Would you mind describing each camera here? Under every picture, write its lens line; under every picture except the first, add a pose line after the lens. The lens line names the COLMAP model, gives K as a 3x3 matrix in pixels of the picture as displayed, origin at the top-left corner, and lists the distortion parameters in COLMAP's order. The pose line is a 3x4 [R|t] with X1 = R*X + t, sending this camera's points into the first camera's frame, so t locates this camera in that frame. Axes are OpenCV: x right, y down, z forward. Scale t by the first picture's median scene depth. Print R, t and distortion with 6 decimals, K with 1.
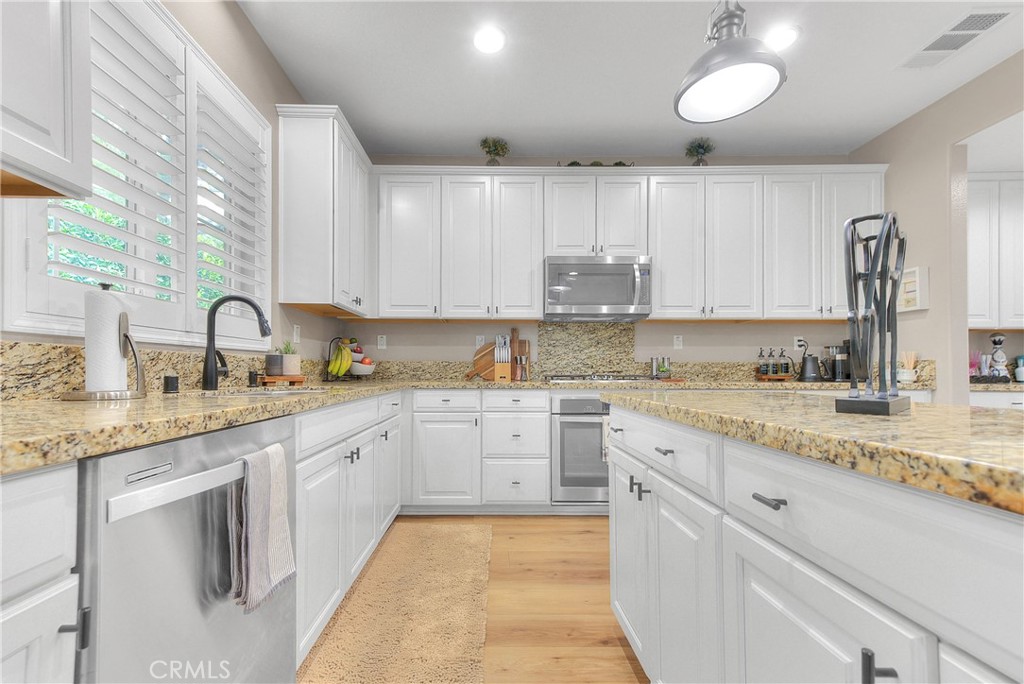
lens RADIAL K [[410.2, 0, 493.3], [0, 410.2, 368.4], [0, 0, 1]] dist [0.008688, 0.000221]
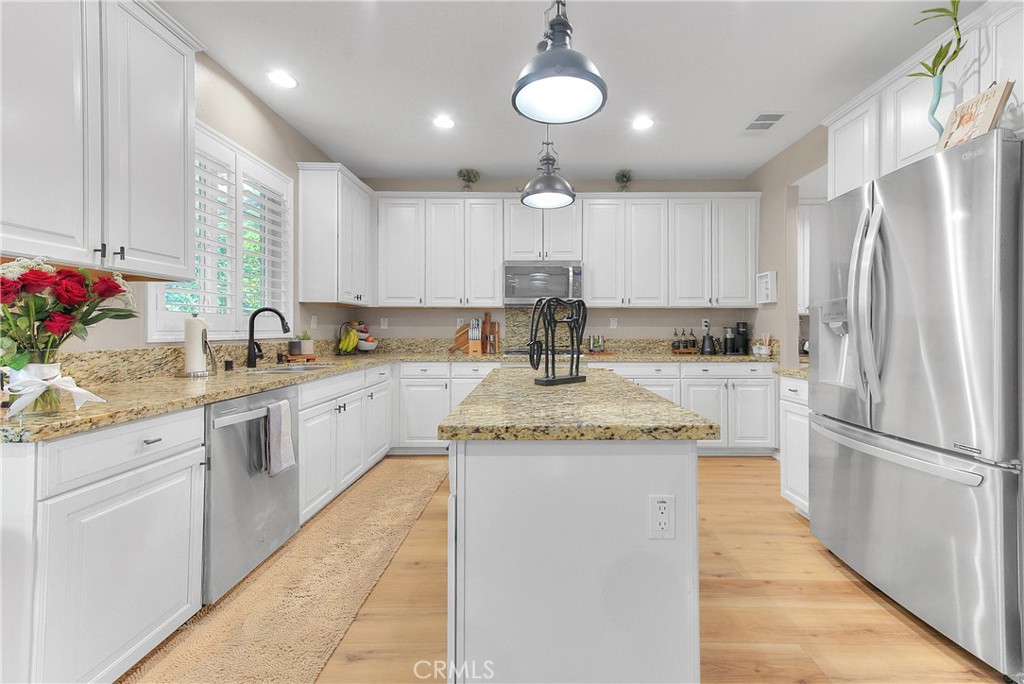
lens RADIAL K [[411.3, 0, 534.5], [0, 411.3, 332.6], [0, 0, 1]] dist [0.000696, 0.000046]
pose [[0.999999, -0.001106, 0.001151, 0.309048], [0.001096, 0.999962, 0.008630, -0.072201], [-0.001161, -0.008629, 0.999962, -0.451103]]
